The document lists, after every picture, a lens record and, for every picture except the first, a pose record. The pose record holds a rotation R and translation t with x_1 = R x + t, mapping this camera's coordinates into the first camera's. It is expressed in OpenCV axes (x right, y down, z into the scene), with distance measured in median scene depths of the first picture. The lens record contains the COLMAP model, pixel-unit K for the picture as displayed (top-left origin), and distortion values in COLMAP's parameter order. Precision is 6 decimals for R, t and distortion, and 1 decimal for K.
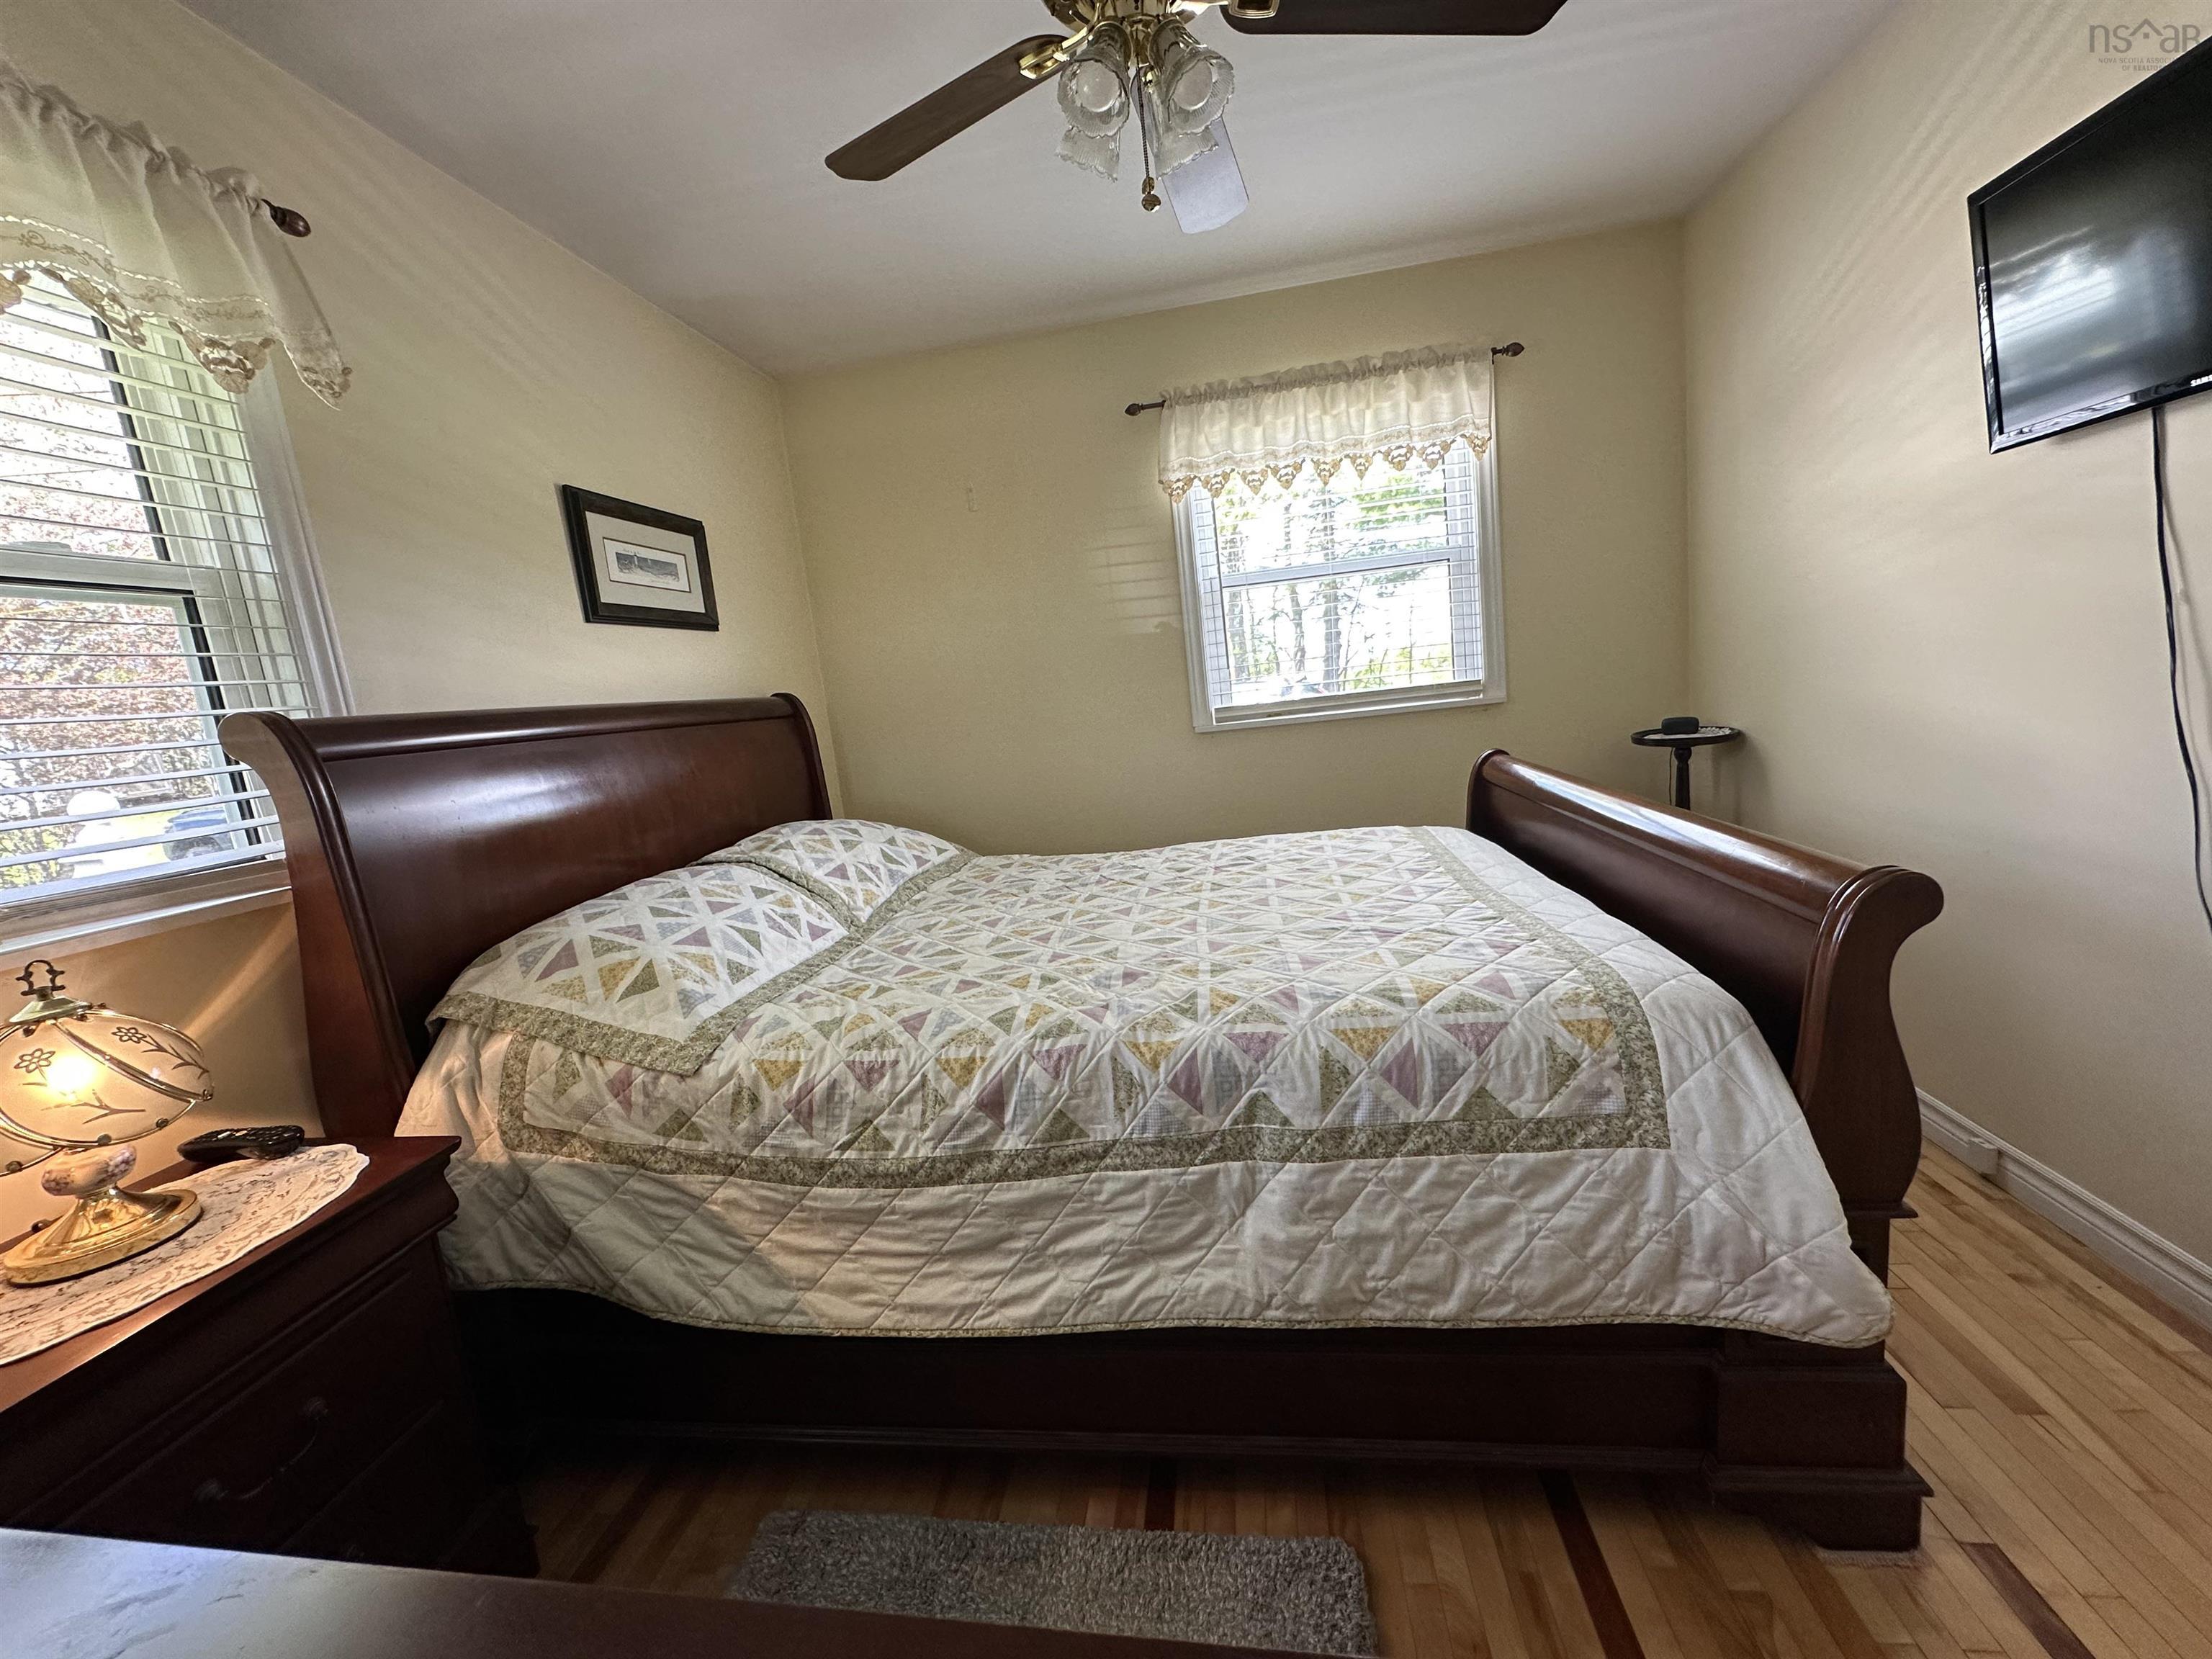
lens RADIAL K [[886.7, 0, 1109.0], [0, 886.7, 827.5], [0, 0, 1]] dist [-0.005674, 0.001659]
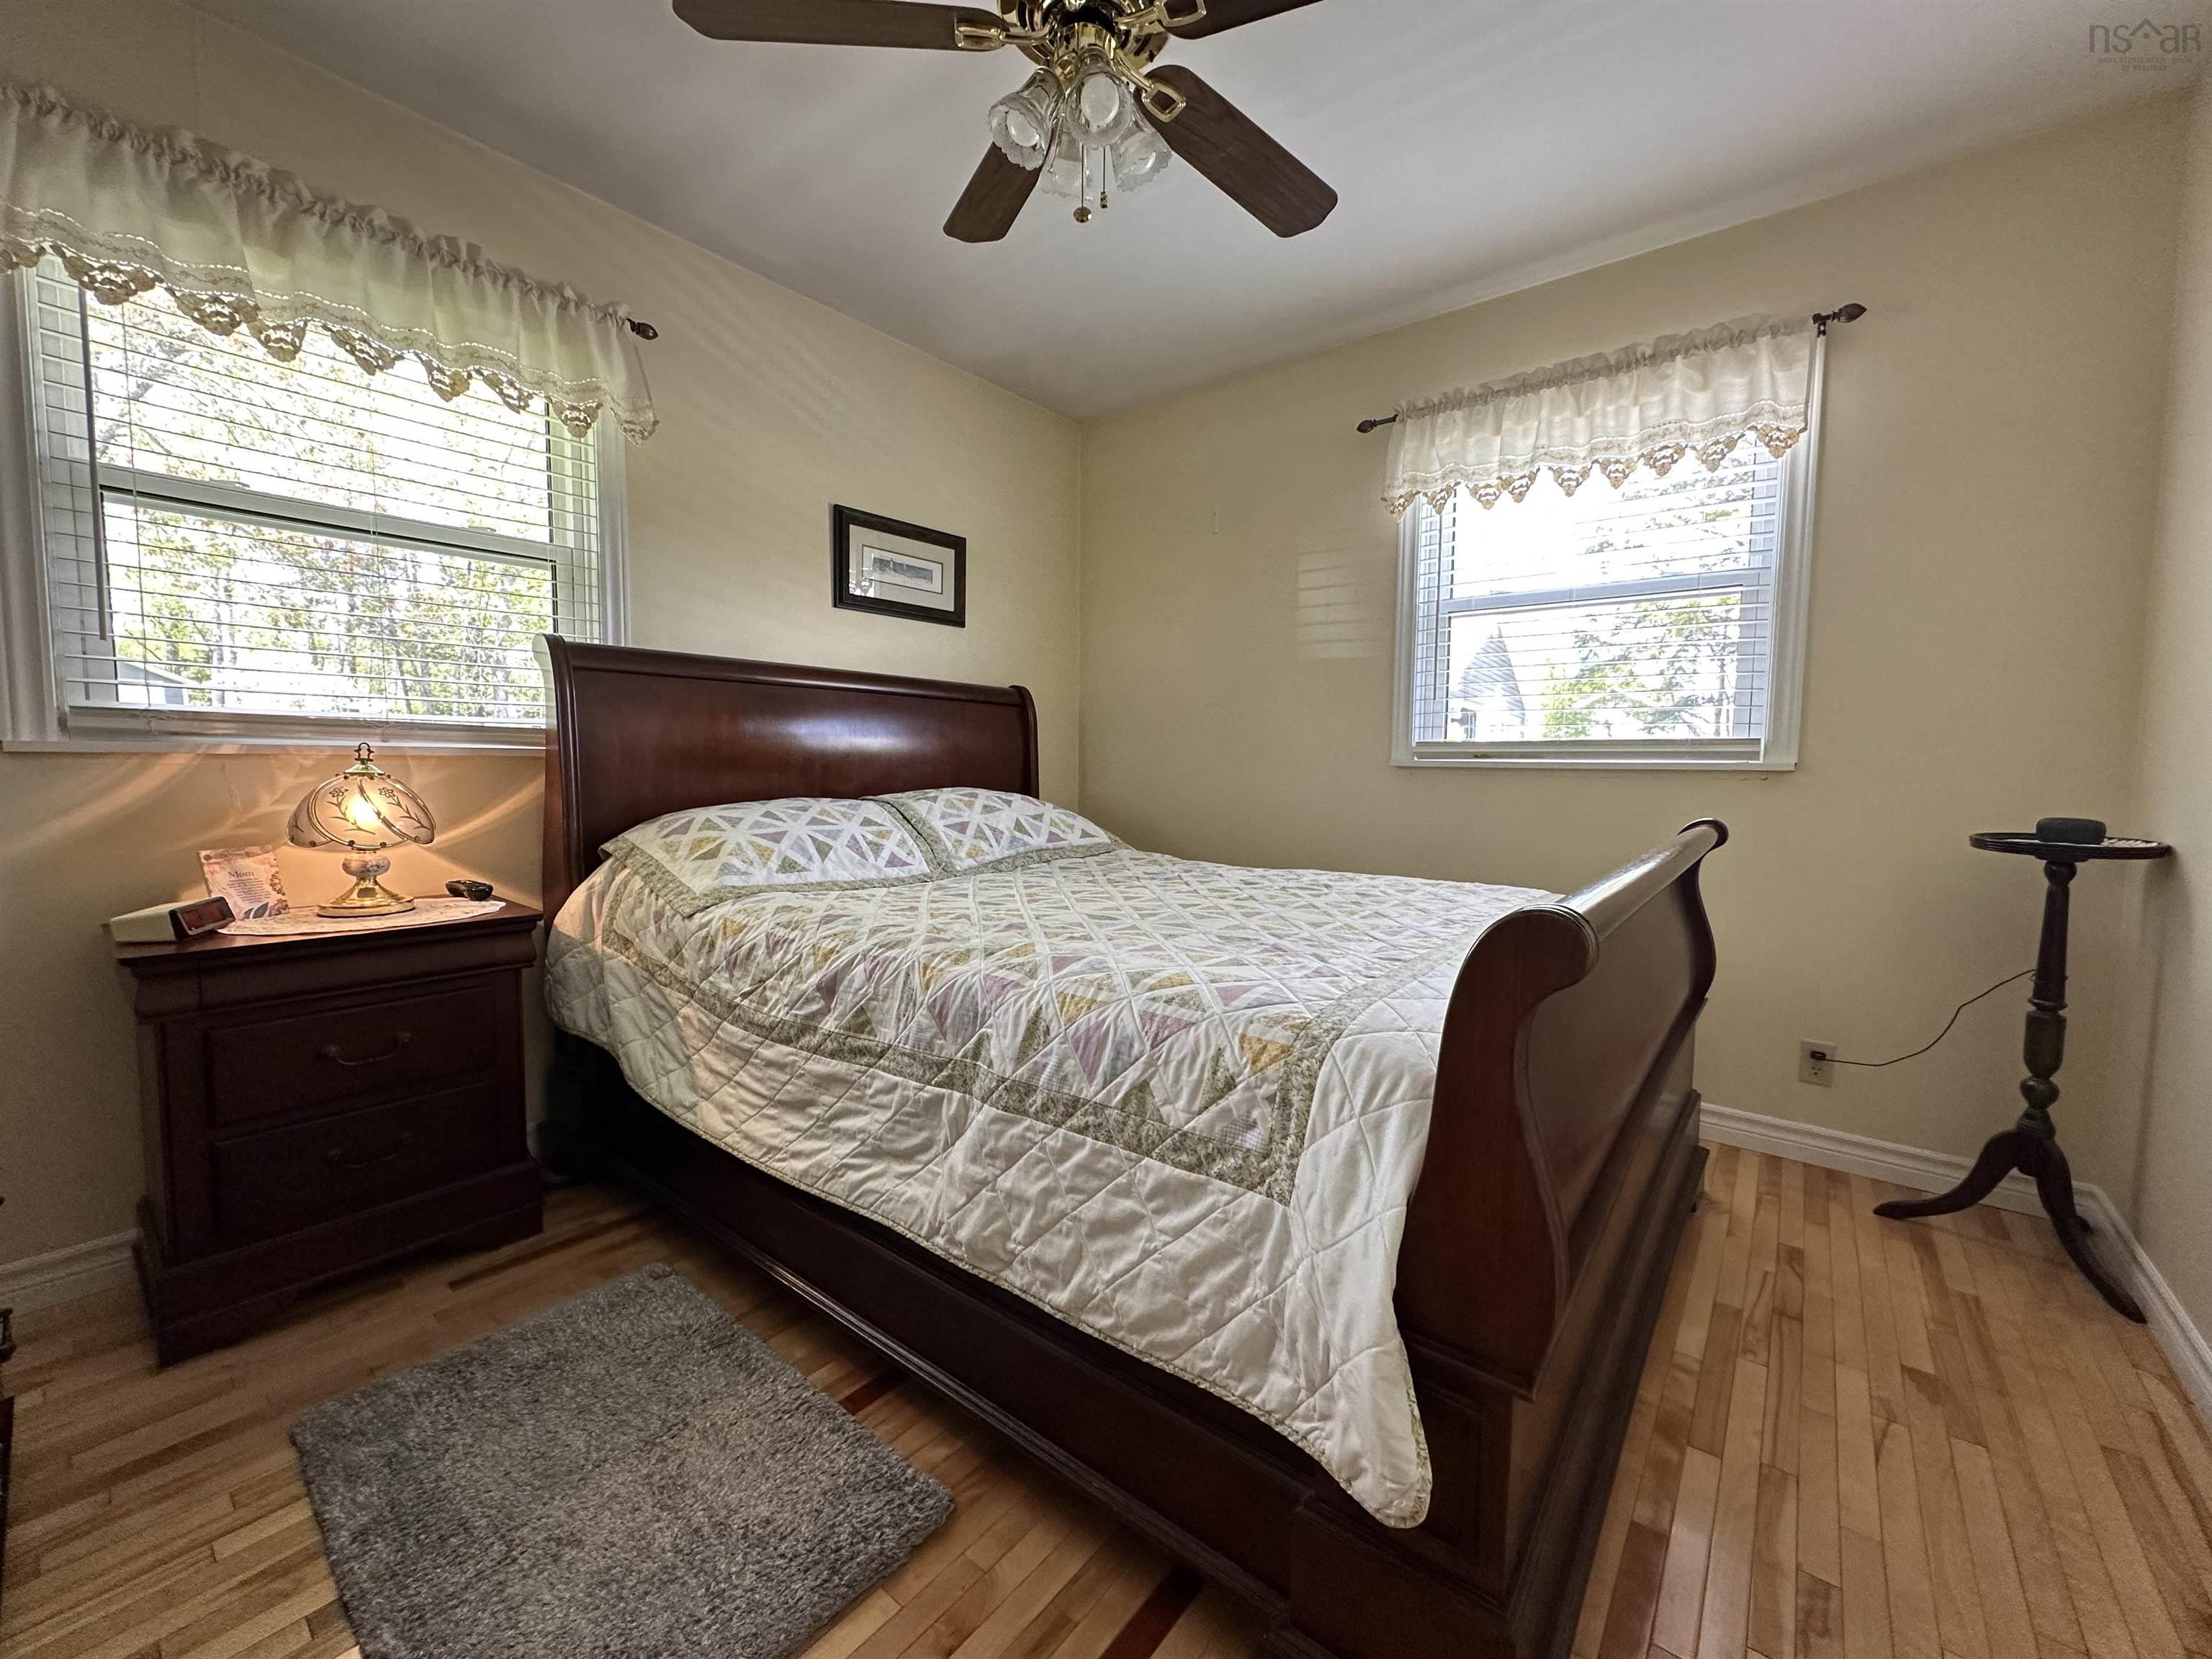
lens RADIAL K [[886.7, 0, 1099.6], [0, 886.7, 826.2], [0, 0, 1]] dist [-0.005674, 0.001659]
pose [[0.853776, 0.154719, -0.497120, 0.695167], [-0.183027, 0.983072, -0.008377, 0.041306], [0.487409, 0.098138, 0.867642, 0.127647]]
